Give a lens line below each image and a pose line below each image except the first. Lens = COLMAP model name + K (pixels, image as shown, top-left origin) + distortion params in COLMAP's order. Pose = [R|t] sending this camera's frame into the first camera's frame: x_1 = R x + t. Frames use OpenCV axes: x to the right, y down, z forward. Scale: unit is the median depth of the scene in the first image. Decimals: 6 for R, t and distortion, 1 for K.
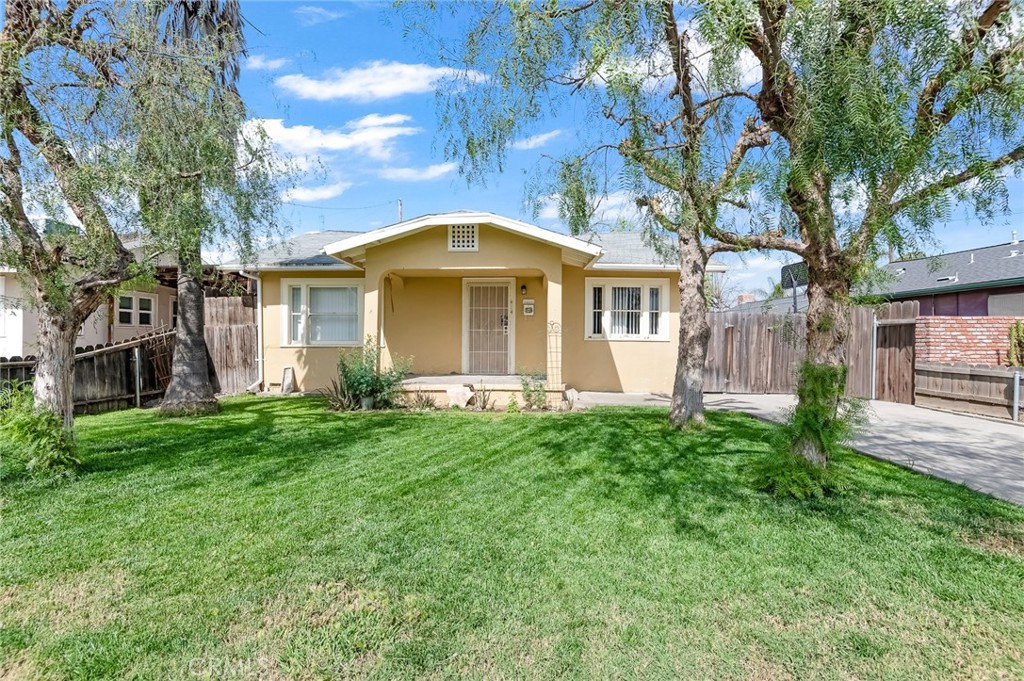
lens RADIAL K [[458.3, 0, 512.0], [0, 458.3, 340.5], [0, 0, 1]] dist [-0.000074, -0.000036]
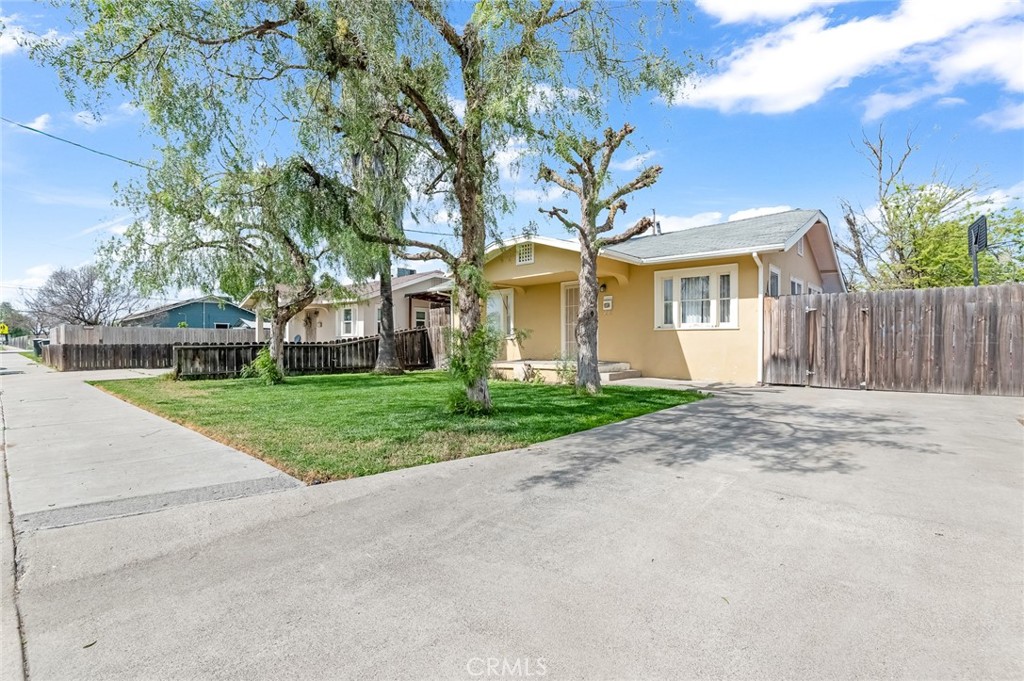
lens RADIAL K [[476.0, 0, 519.2], [0, 476.0, 344.4], [0, 0, 1]] dist [-0.000362, -0.013604]
pose [[0.758847, -0.005965, -0.651242, 0.641079], [0.002837, 0.999979, -0.005854, 0.038042], [0.651263, 0.002595, 0.758847, -0.046267]]
